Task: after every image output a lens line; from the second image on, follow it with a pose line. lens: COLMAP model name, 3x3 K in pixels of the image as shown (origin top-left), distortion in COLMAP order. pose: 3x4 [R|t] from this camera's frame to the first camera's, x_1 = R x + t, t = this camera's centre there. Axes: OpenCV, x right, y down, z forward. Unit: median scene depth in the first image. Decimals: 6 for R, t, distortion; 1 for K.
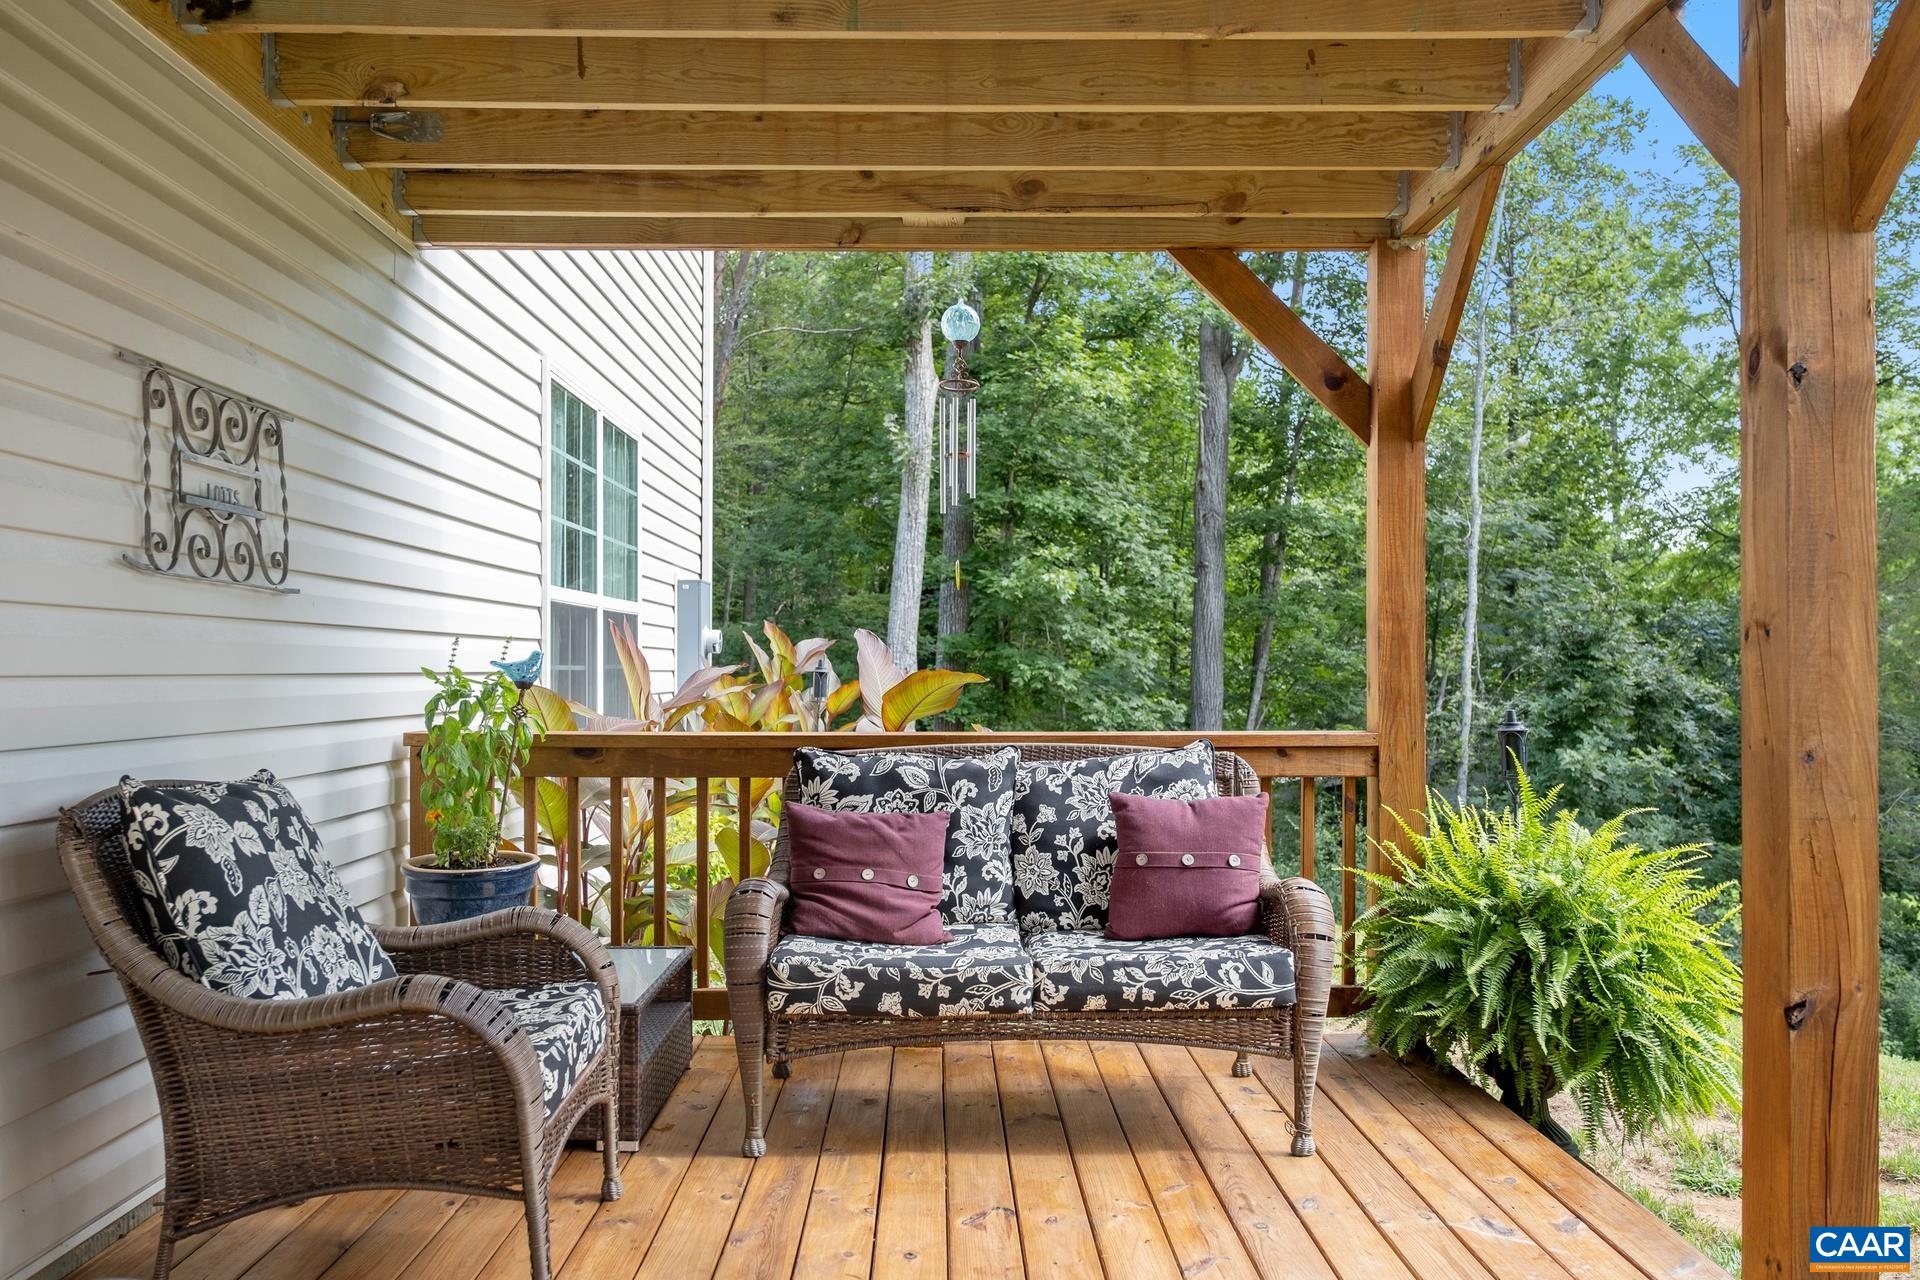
lens RADIAL K [[1522.4, 0, 1032.4], [0, 1522.4, 637.1], [0, 0, 1]] dist [-0.013252, -0.002124]
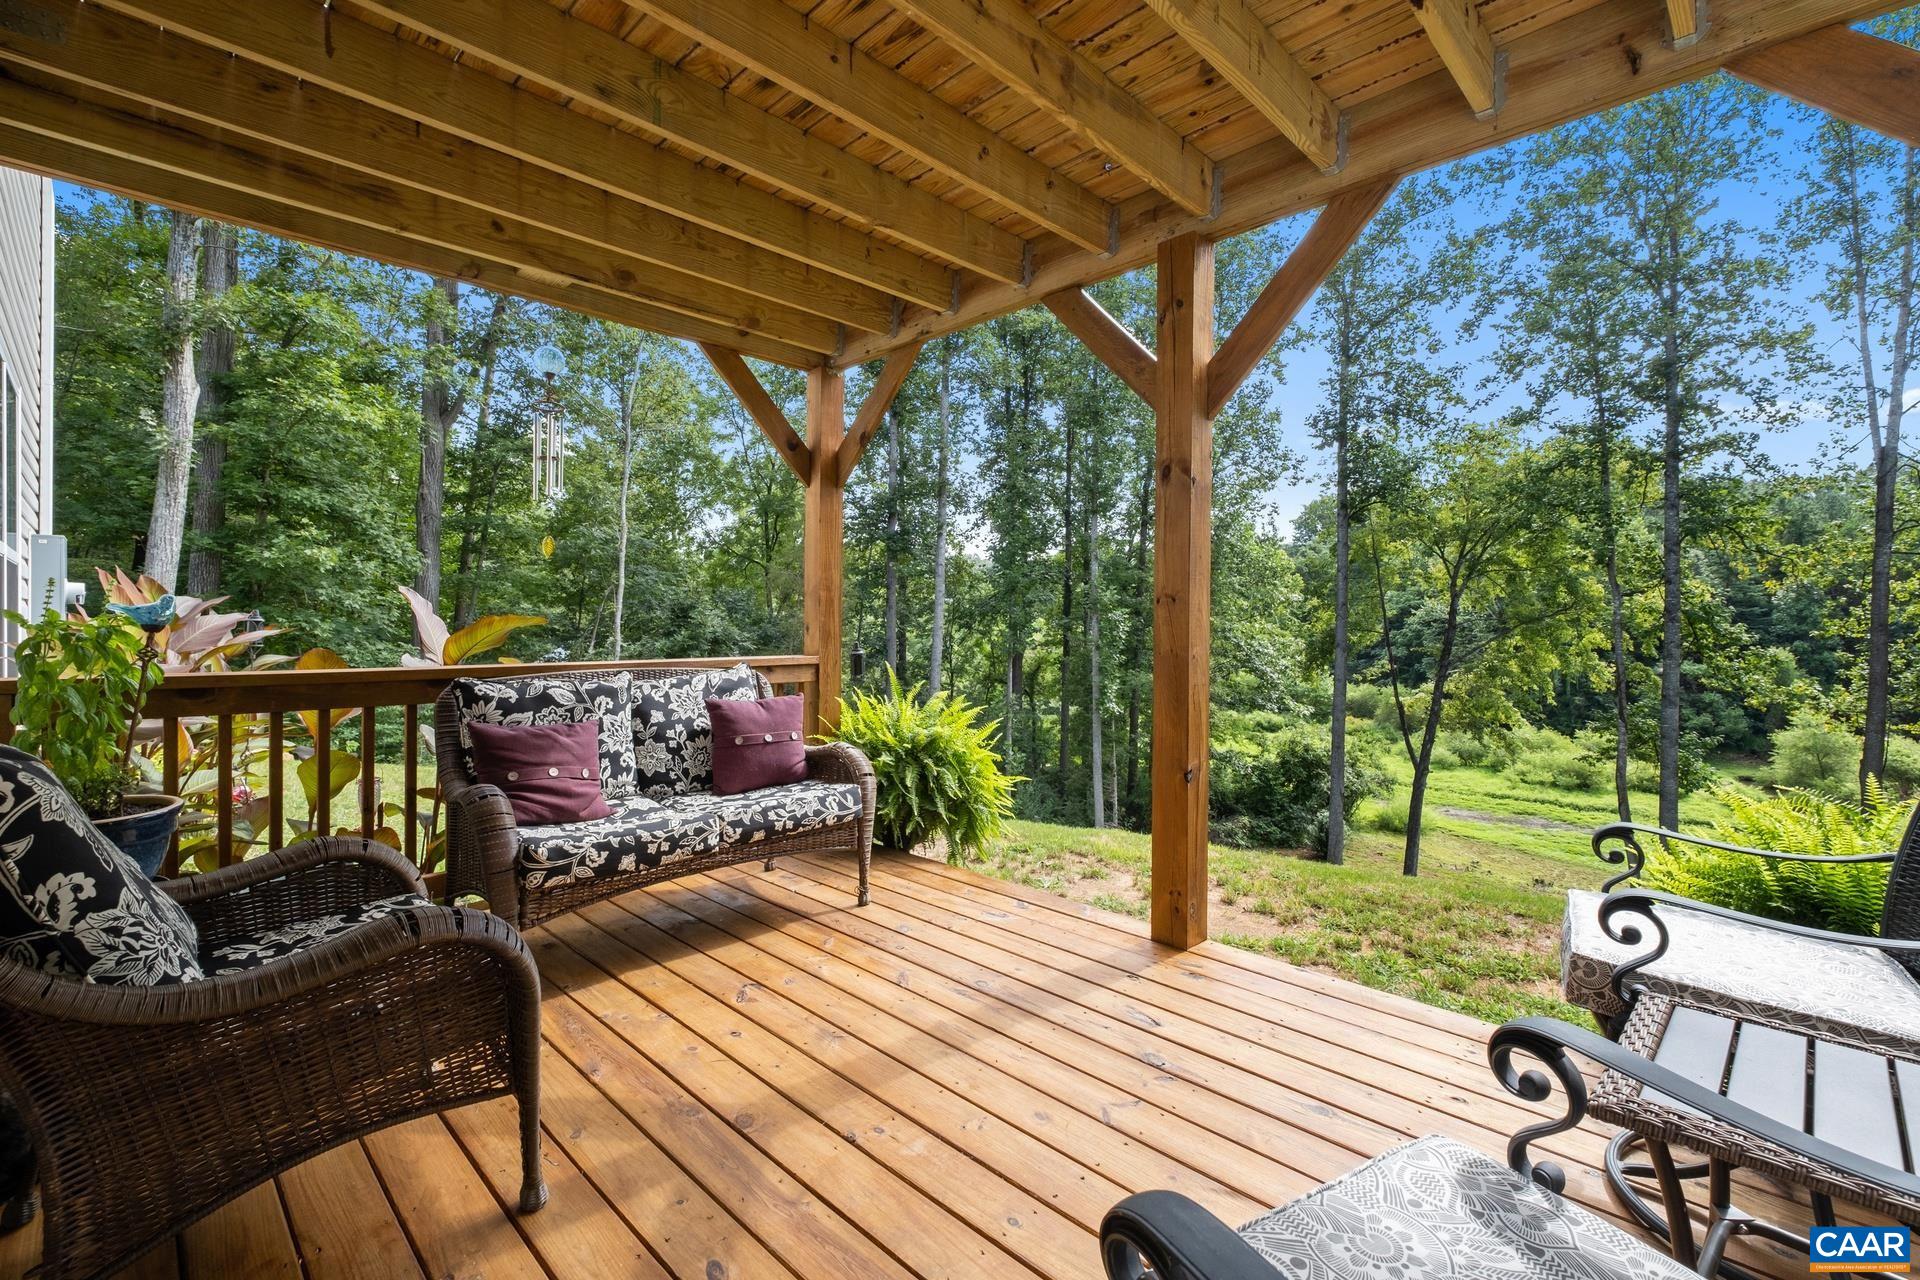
lens RADIAL K [[845.5, 0, 967.2], [0, 845.5, 626.9], [0, 0, 1]] dist [0.007713, -0.007207]
pose [[0.709133, -0.000535, 0.705074, -0.360856], [-0.015915, 0.999733, 0.016765, 0.013449], [-0.704895, -0.023109, 0.708935, 0.232660]]
